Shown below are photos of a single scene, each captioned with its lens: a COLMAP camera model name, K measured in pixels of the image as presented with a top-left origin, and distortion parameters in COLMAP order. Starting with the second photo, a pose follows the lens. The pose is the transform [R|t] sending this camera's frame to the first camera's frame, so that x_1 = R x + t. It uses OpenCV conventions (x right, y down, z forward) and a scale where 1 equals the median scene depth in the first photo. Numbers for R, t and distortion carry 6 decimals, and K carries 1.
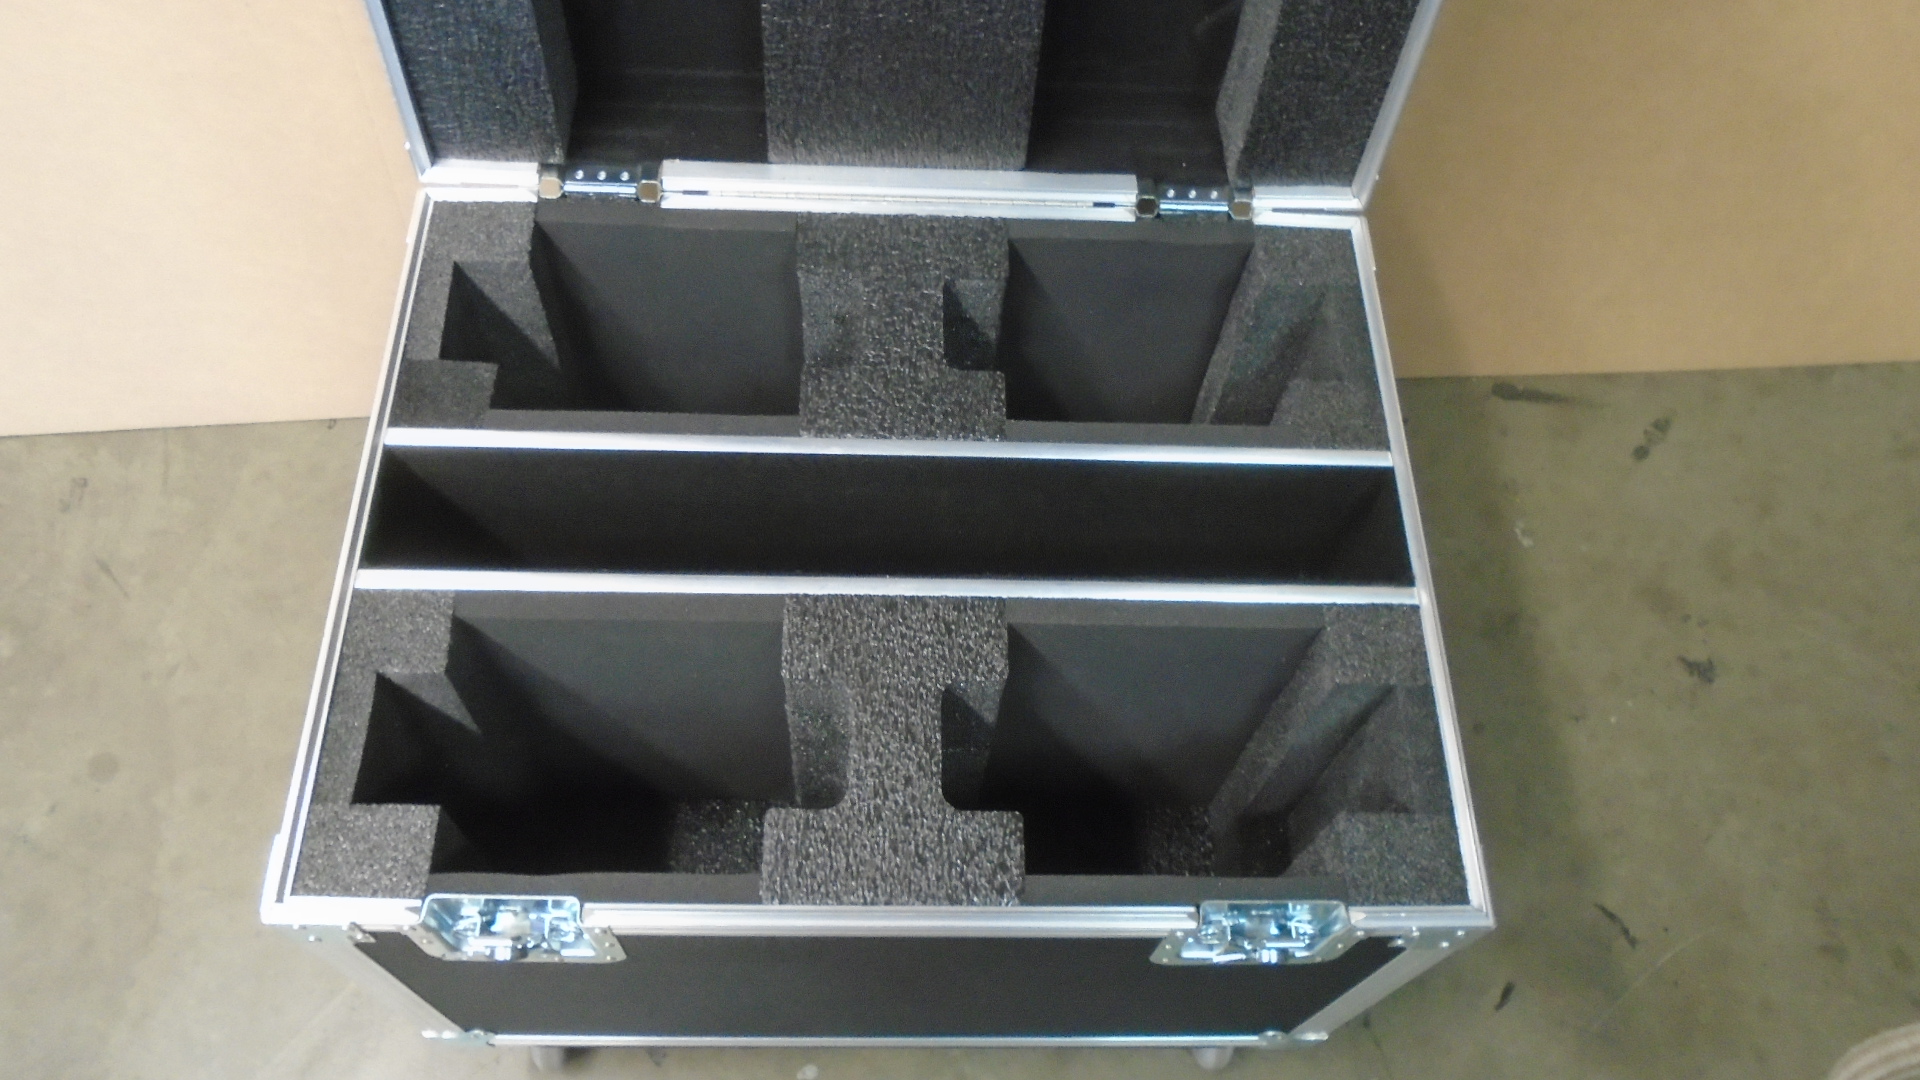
lens RADIAL K [[1469.9, 0, 960.2], [0, 1469.9, 529.5], [0, 0, 1]] dist [-0.020604, 0.009016]
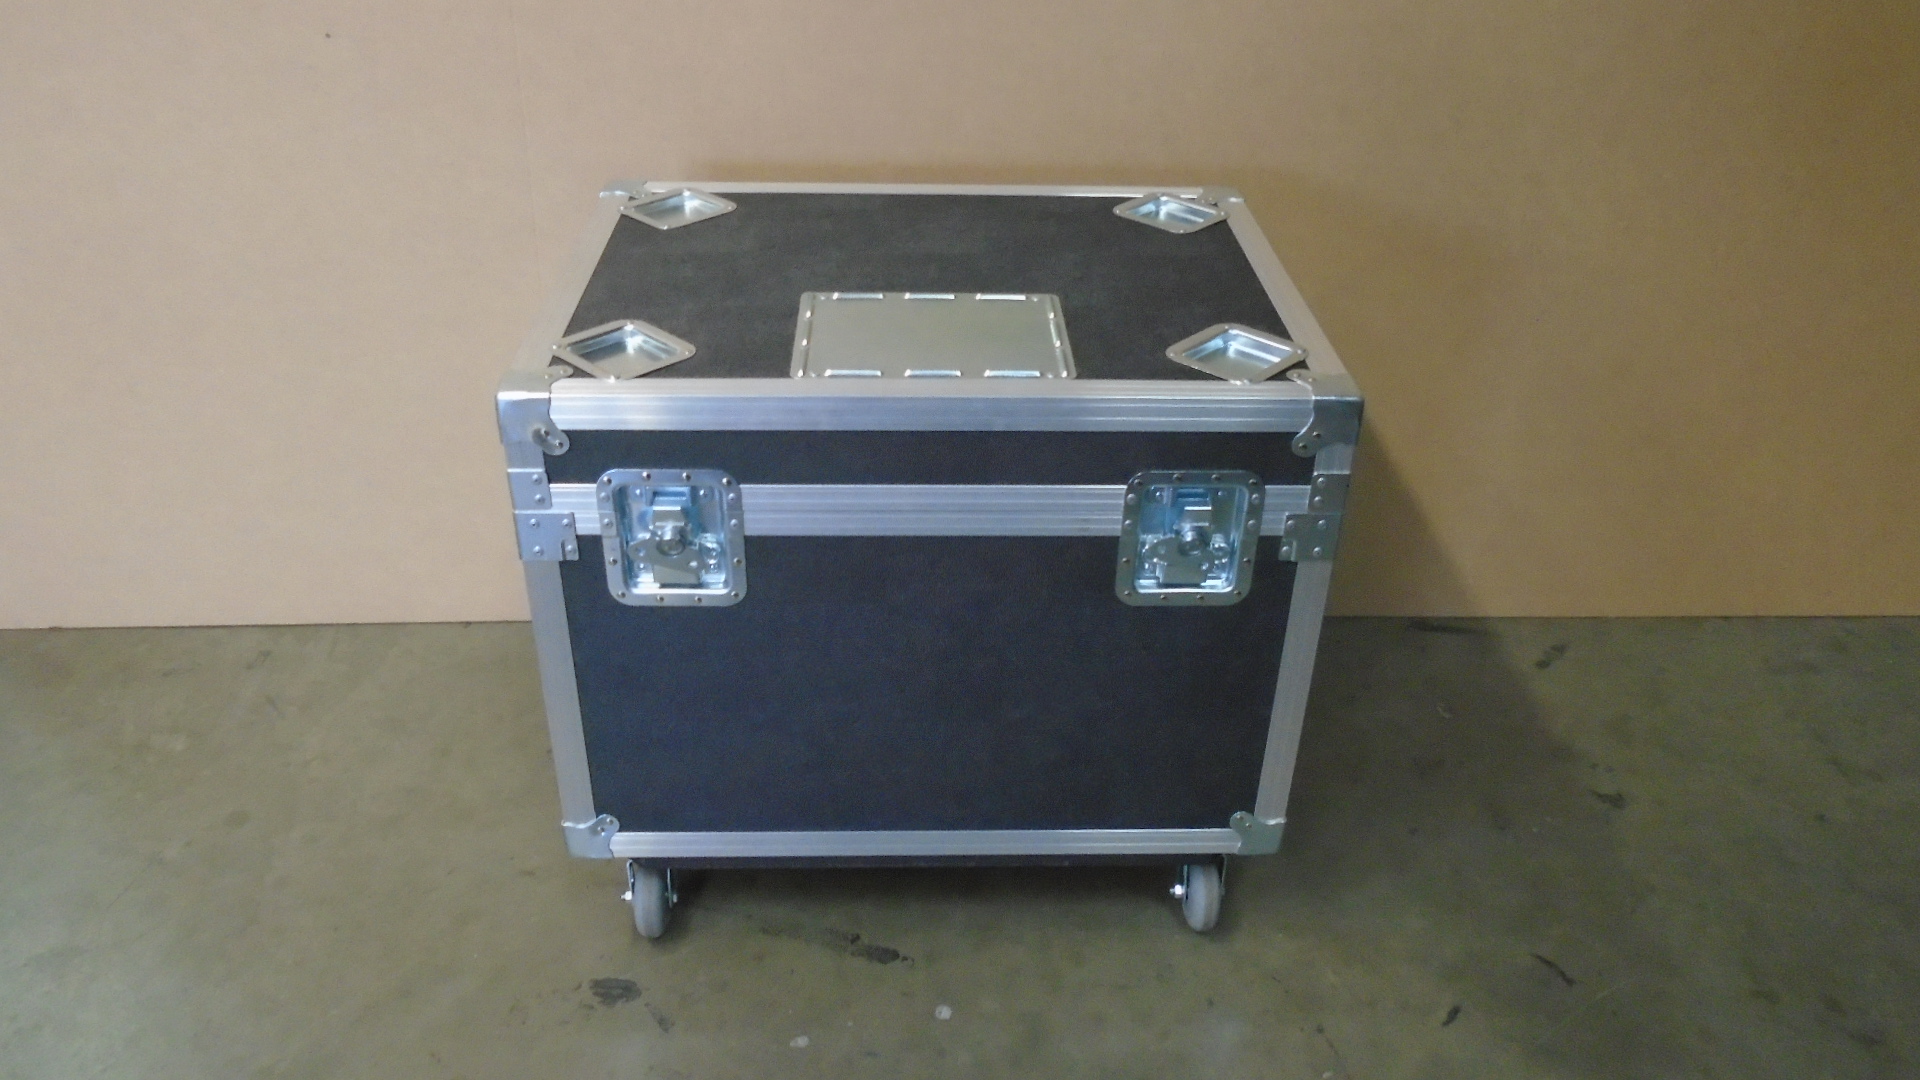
lens RADIAL K [[1469.9, 0, 962.1], [0, 1469.9, 535.2], [0, 0, 1]] dist [-0.020604, 0.009016]
pose [[0.998428, -0.007922, -0.055493, 0.093862], [-0.020809, 0.866846, -0.498141, 0.682936], [0.052050, 0.498513, 0.865318, -0.152628]]
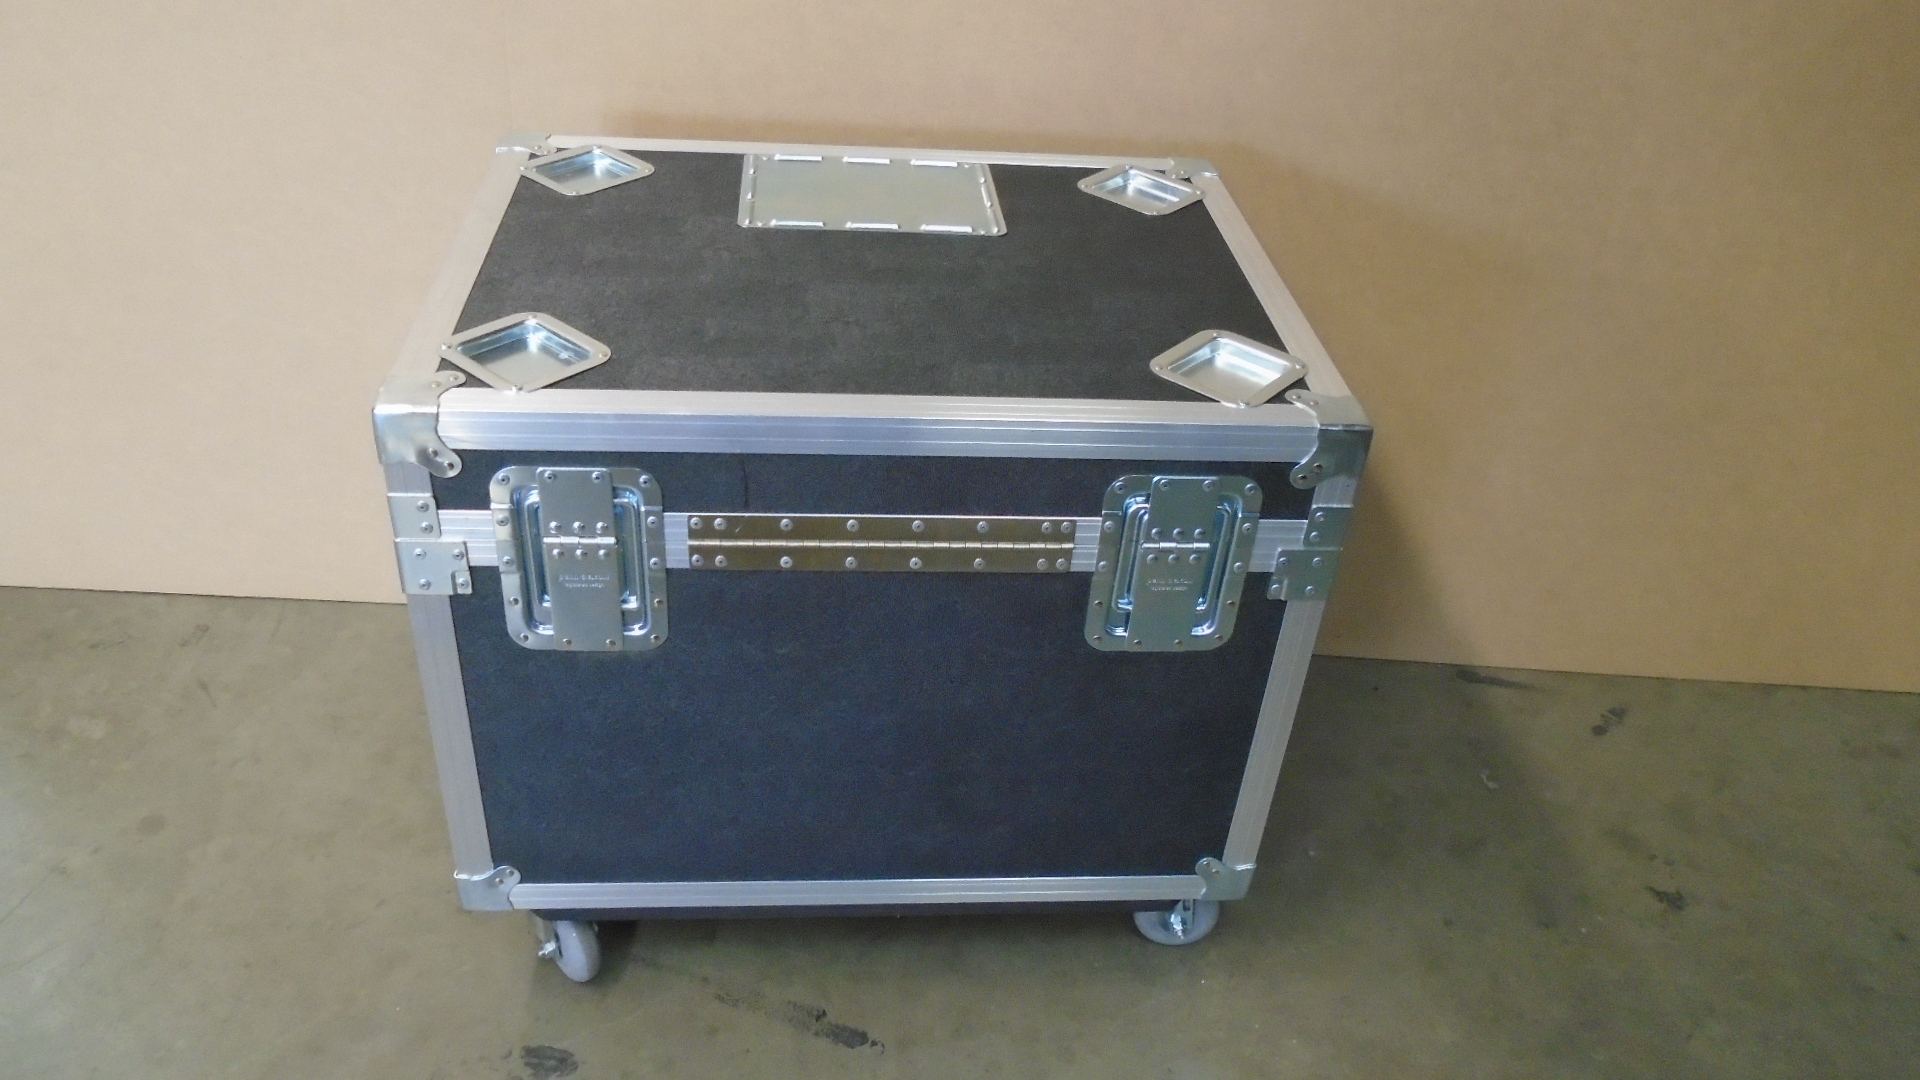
lens RADIAL K [[1469.4, 0, 960.4], [0, 1469.4, 532.9], [0, 0, 1]] dist [-0.013815, 0.000579]
pose [[0.996053, 0.059651, -0.065721, 0.088490], [-0.083043, 0.887707, -0.452859, 0.516308], [0.031327, 0.456529, 0.889157, -0.058557]]
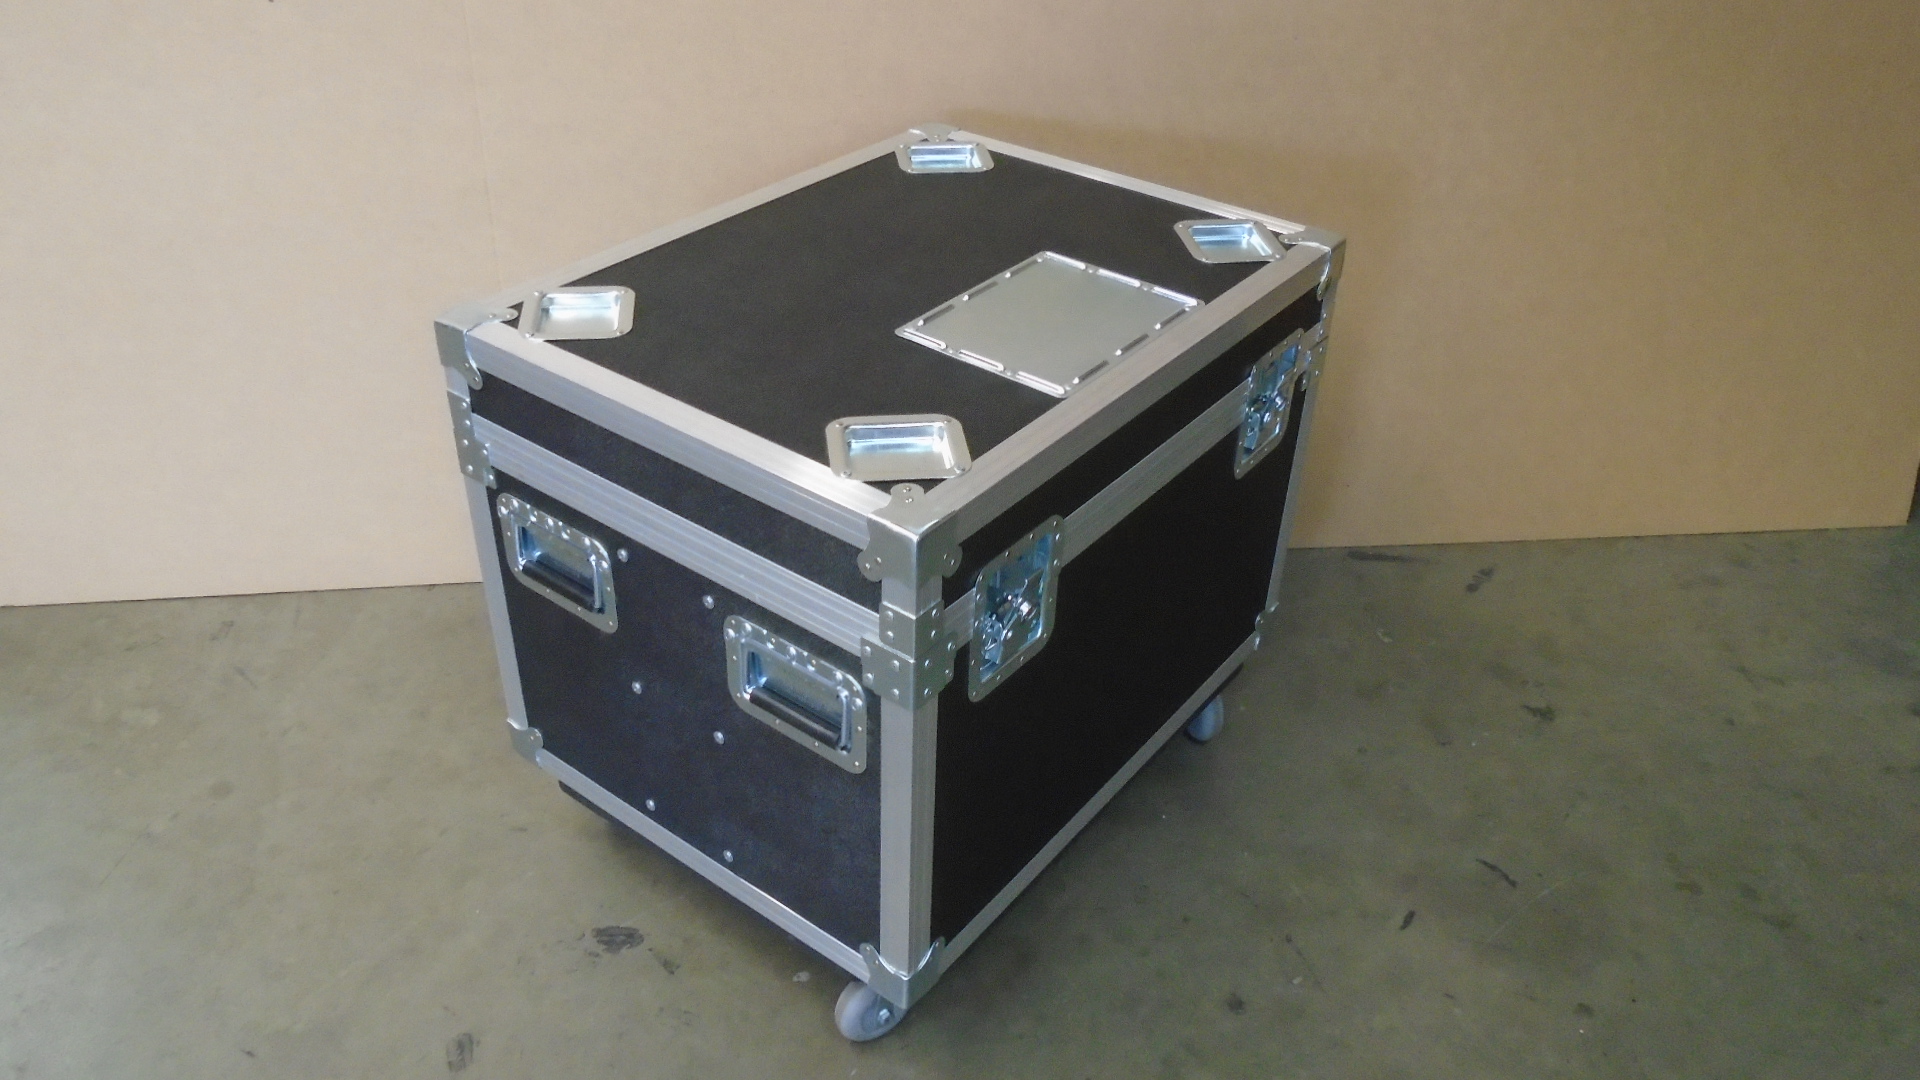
lens RADIAL K [[1469.9, 0, 962.0], [0, 1469.9, 532.8], [0, 0, 1]] dist [-0.020604, 0.009016]
pose [[0.999154, -0.039531, 0.011368, 0.025218], [0.040341, 0.887749, -0.458557, 0.692154], [0.008035, 0.458627, 0.888592, -0.208856]]
